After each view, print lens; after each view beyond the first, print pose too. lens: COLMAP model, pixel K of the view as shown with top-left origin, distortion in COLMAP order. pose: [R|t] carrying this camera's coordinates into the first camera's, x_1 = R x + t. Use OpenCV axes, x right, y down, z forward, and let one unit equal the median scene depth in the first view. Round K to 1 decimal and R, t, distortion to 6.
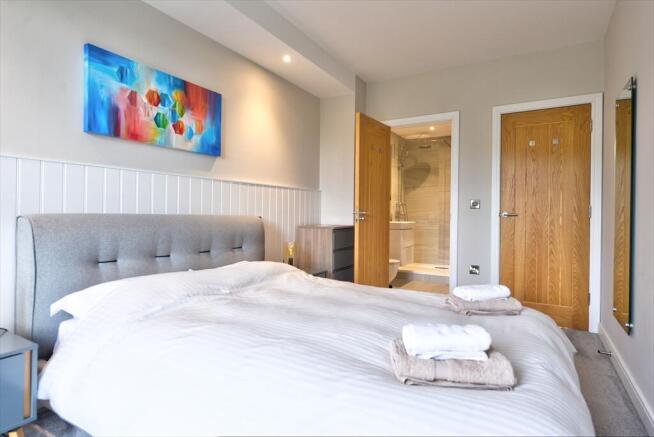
lens RADIAL K [[363.4, 0, 325.9], [0, 363.4, 213.5], [0, 0, 1]] dist [0.014502, 0.000624]
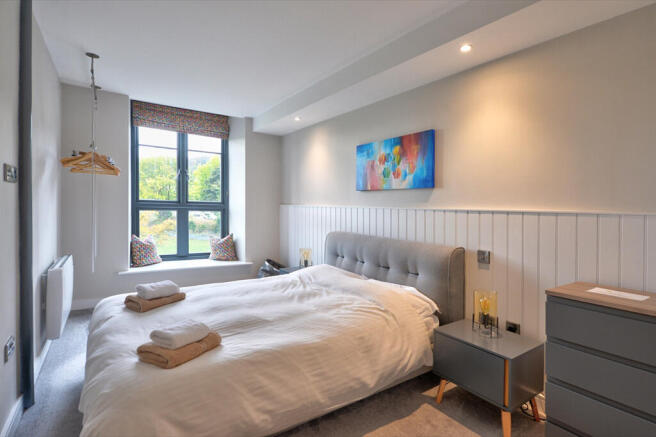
lens RADIAL K [[335.5, 0, 325.5], [0, 335.5, 213.5], [0, 0, 1]] dist [-0.004249, -0.000194]
pose [[-0.448647, 0.008515, -0.893669, 0.825786], [-0.023726, 0.999489, 0.021434, -0.107779], [0.893394, 0.030819, -0.448216, 1.323994]]
